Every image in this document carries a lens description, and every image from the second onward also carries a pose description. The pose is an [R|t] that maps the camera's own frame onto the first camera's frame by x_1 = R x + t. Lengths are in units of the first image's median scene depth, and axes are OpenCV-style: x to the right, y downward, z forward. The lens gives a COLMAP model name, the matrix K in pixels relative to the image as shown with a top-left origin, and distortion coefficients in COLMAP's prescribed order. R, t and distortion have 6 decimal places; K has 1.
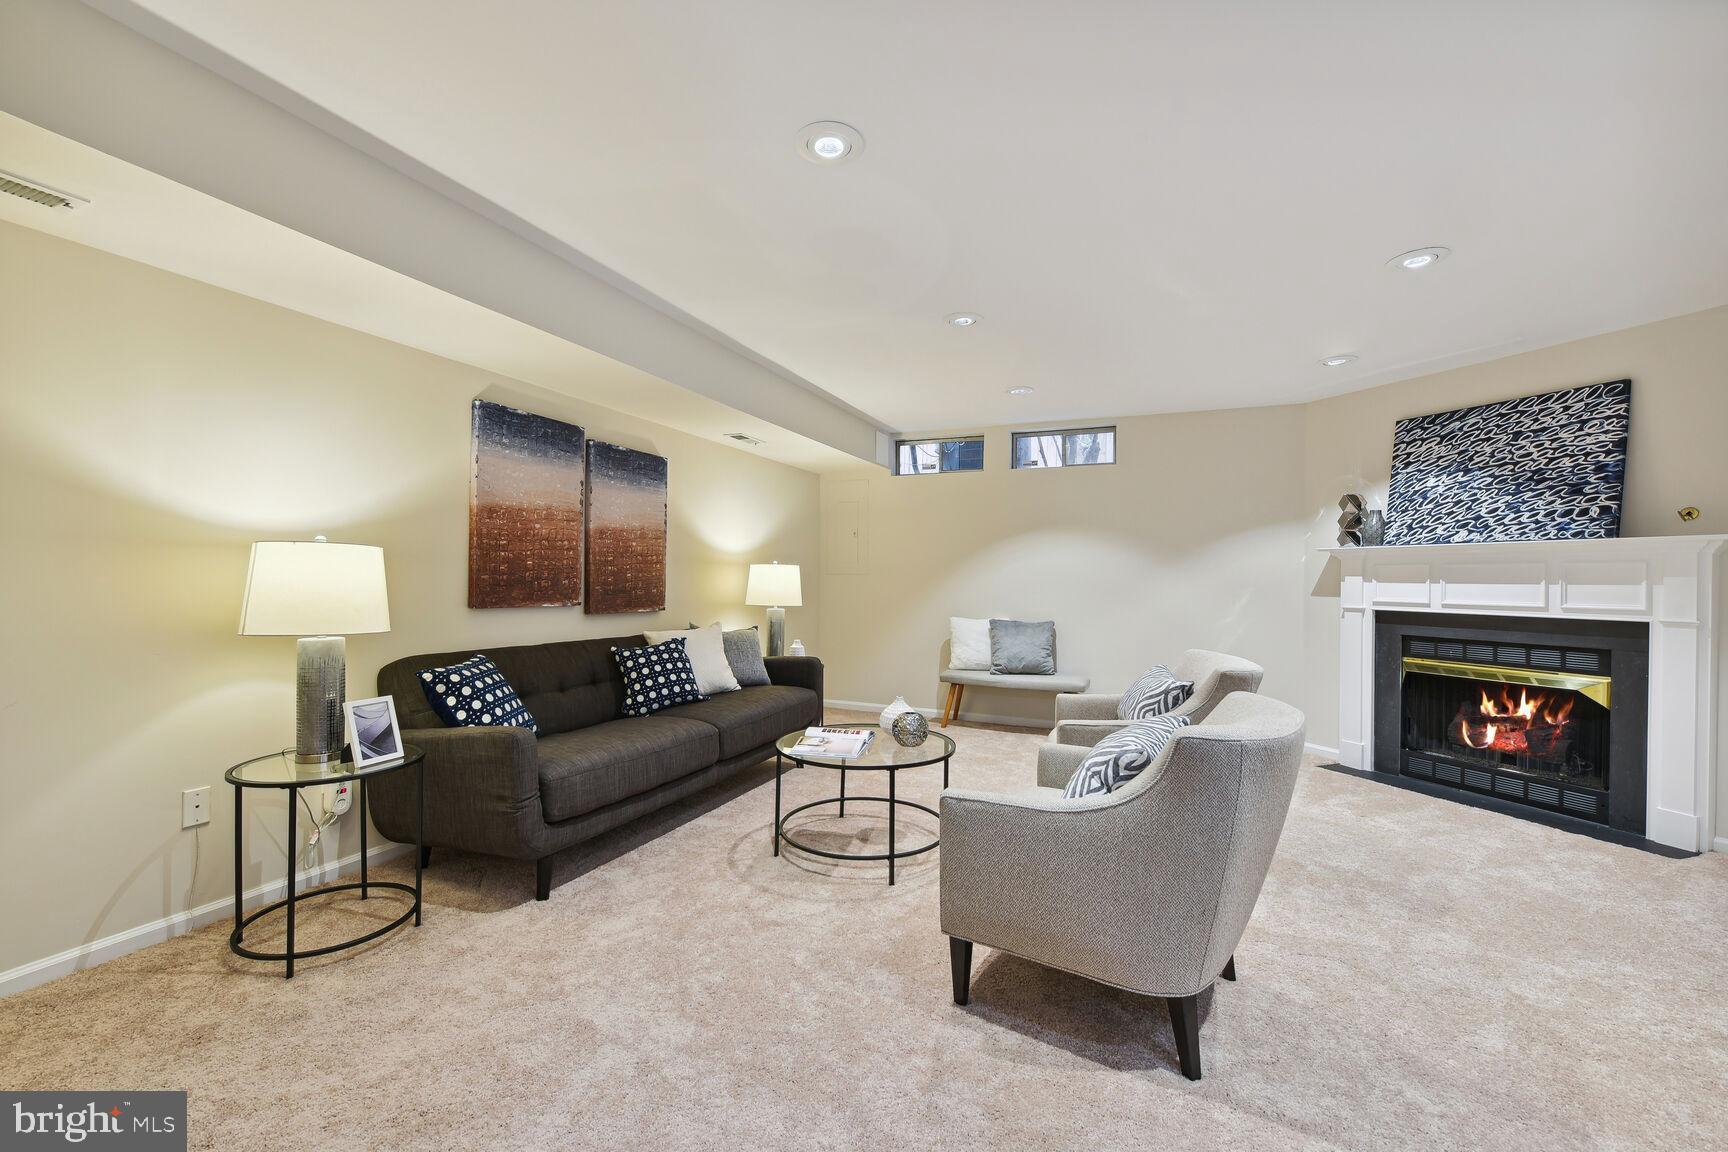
lens RADIAL K [[686.5, 0, 859.8], [0, 686.5, 575.5], [0, 0, 1]] dist [-0.008225, -0.000168]
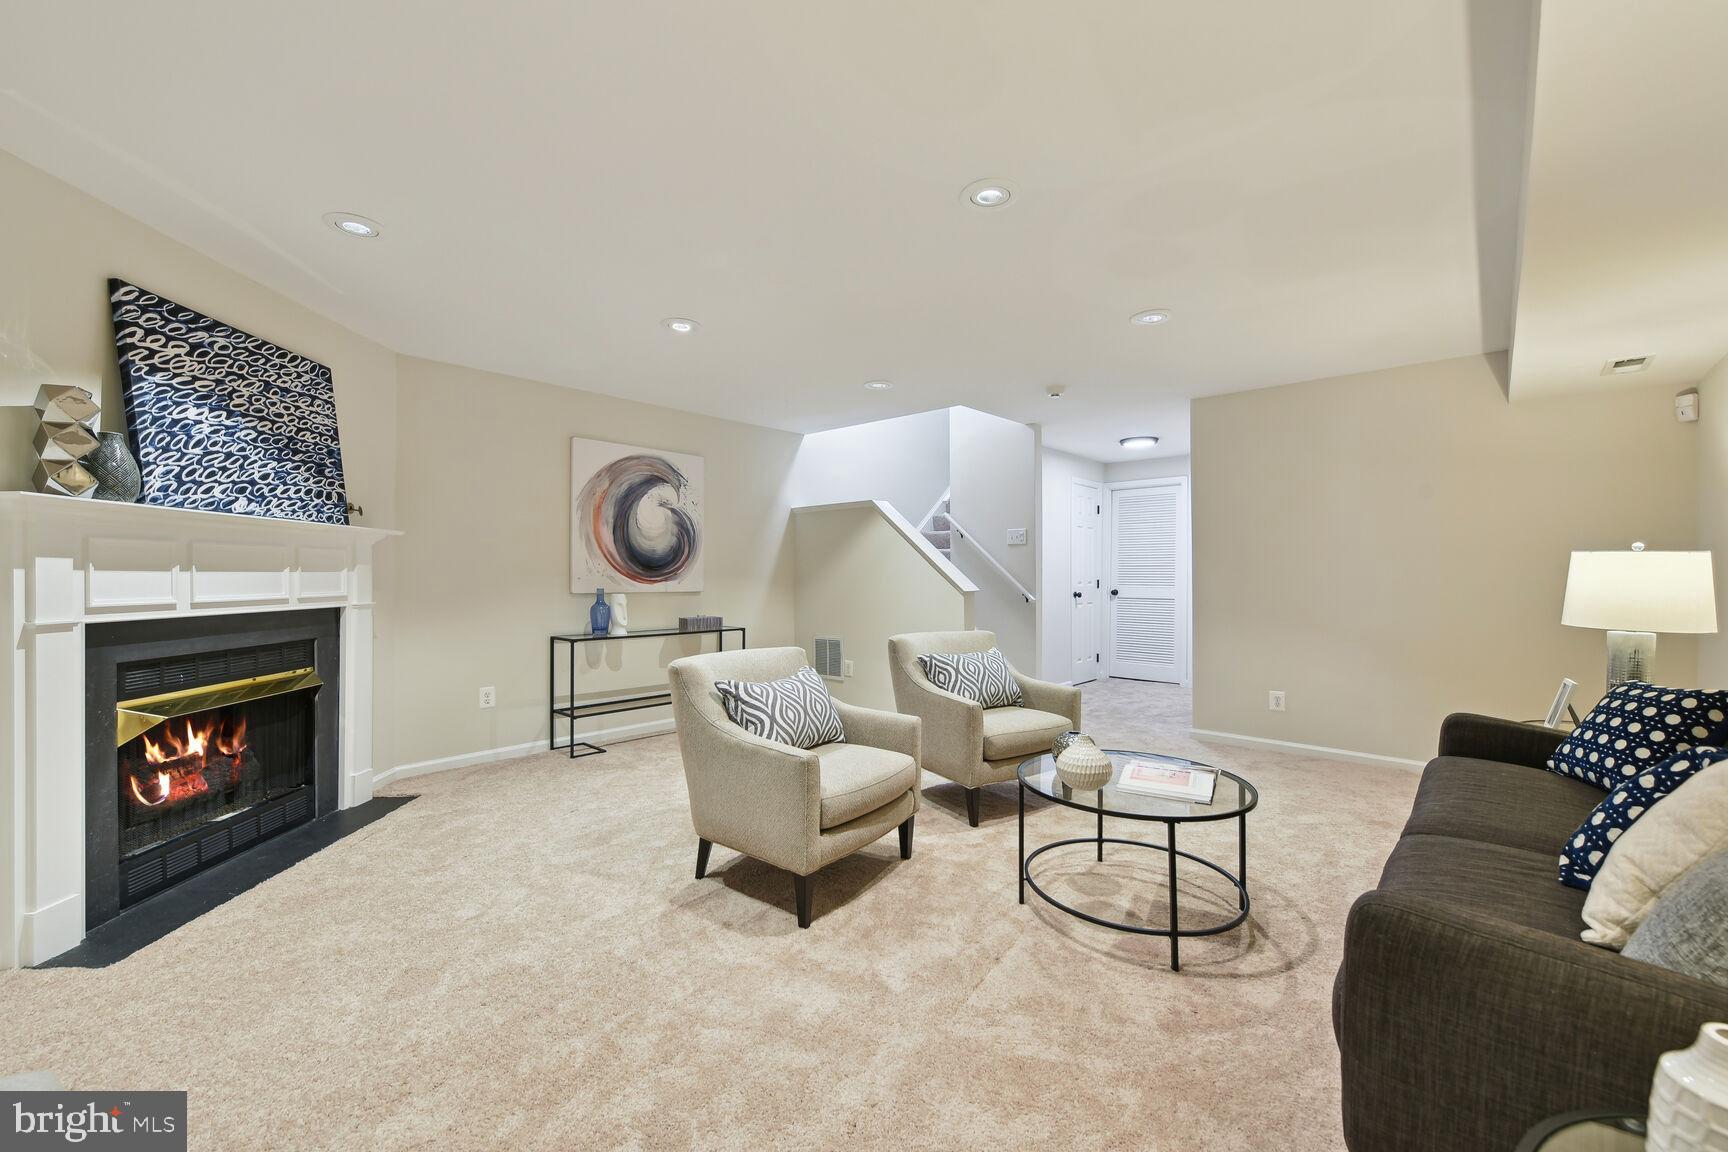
lens RADIAL K [[686.5, 0, 859.8], [0, 686.5, 575.5], [0, 0, 1]] dist [-0.008225, -0.000168]
pose [[-0.940769, -0.012311, 0.338825, 0.033728], [-0.013004, 0.999915, 0.000225, 0.007444], [-0.338799, -0.004195, -0.940849, 1.459891]]
